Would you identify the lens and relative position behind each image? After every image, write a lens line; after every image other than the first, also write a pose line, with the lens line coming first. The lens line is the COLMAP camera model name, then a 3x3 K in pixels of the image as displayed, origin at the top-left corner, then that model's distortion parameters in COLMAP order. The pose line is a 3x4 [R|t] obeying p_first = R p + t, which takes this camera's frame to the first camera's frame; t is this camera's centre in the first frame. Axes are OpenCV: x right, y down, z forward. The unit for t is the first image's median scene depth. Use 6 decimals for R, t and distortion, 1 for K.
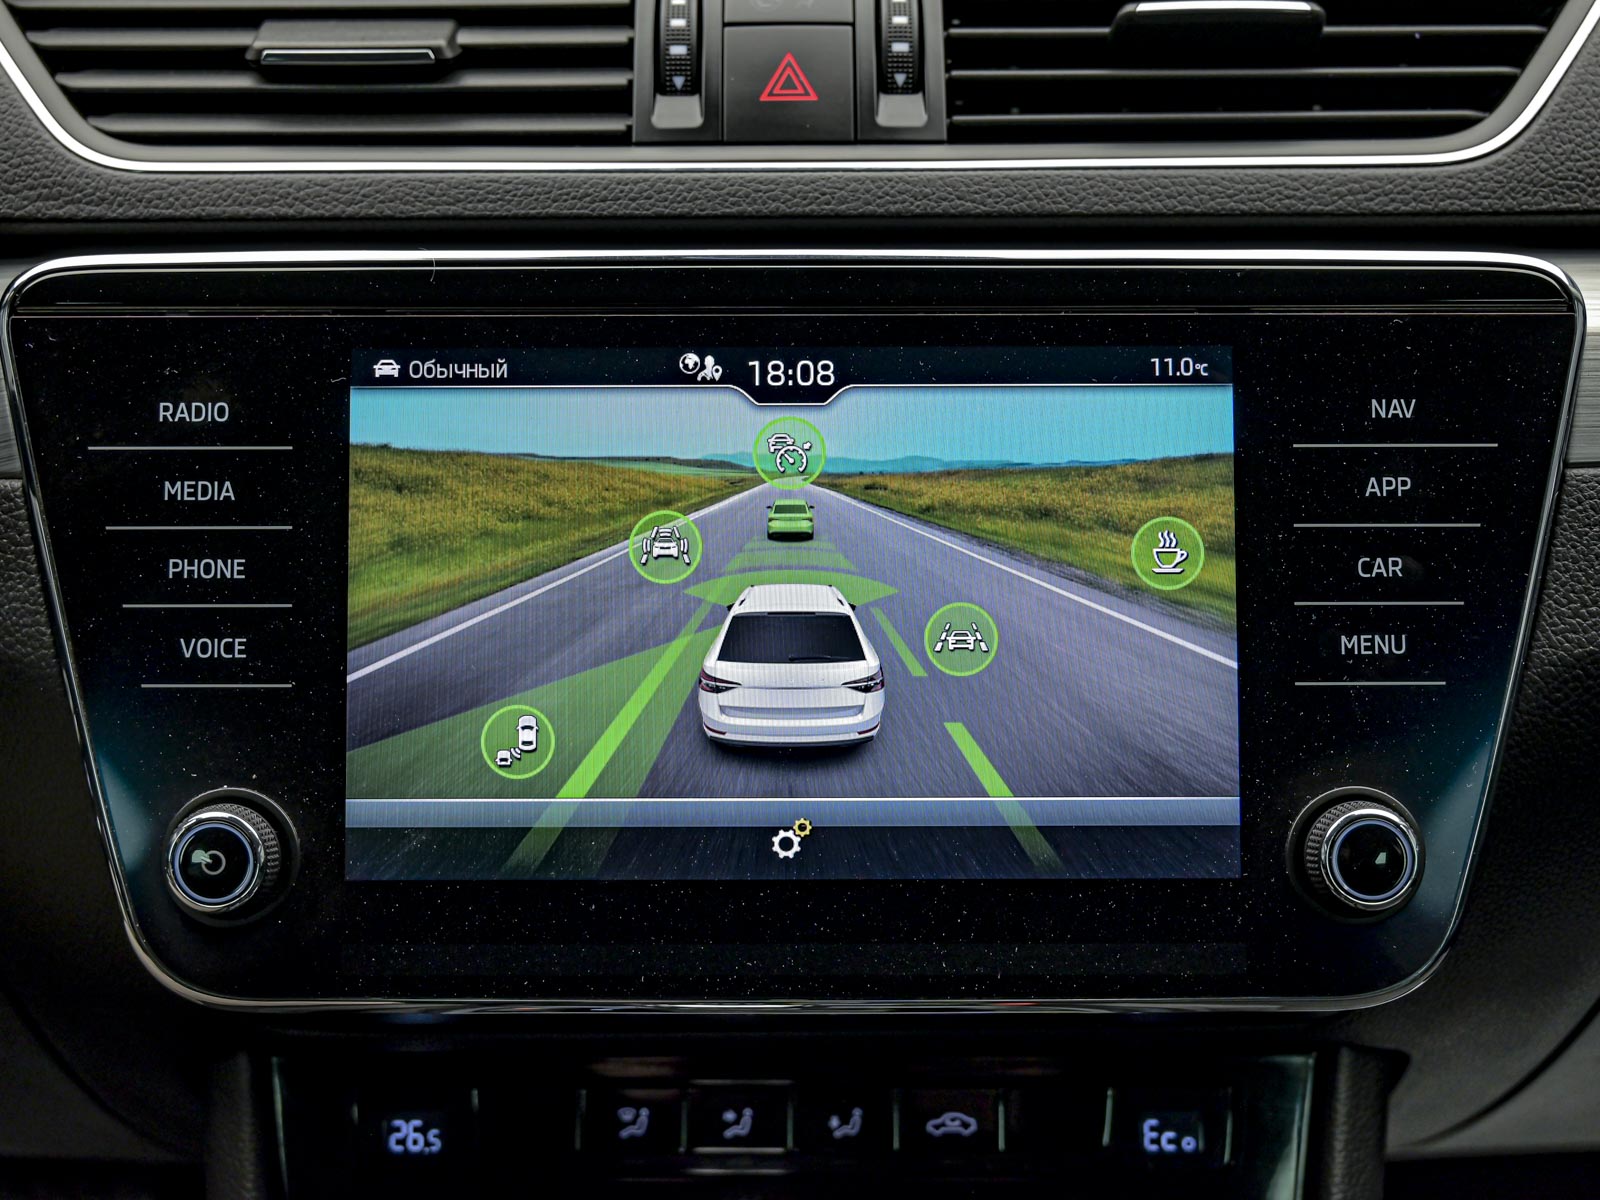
lens RADIAL K [[1808.2, 0, 786.4], [0, 1808.2, 588.1], [0, 0, 1]] dist [-0.018778, 0.000000]
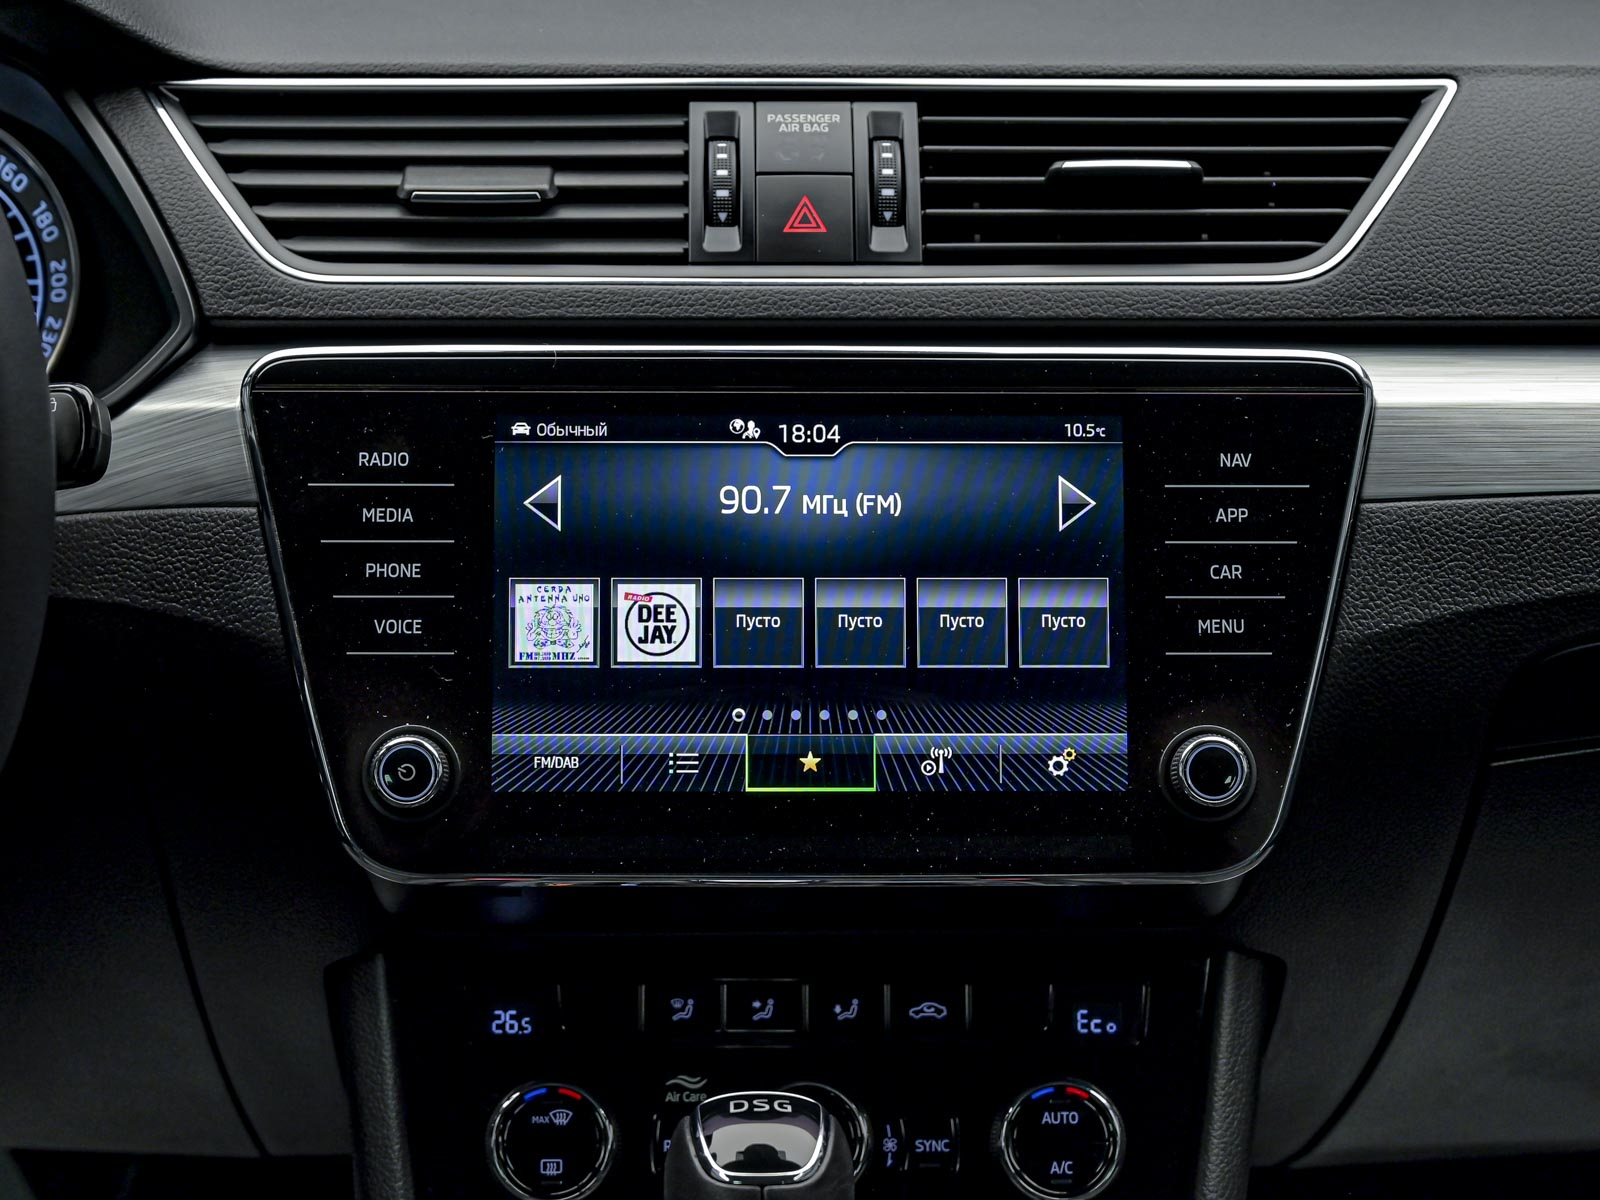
lens RADIAL K [[3069.9, 0, 787.0], [0, 3069.9, 596.1], [0, 0, 1]] dist [-0.067404, 0.000000]
pose [[0.999741, 0.003132, 0.022533, -0.064090], [-0.001729, 0.998073, -0.062031, 0.145994], [-0.022684, 0.061976, 0.997820, -1.291056]]
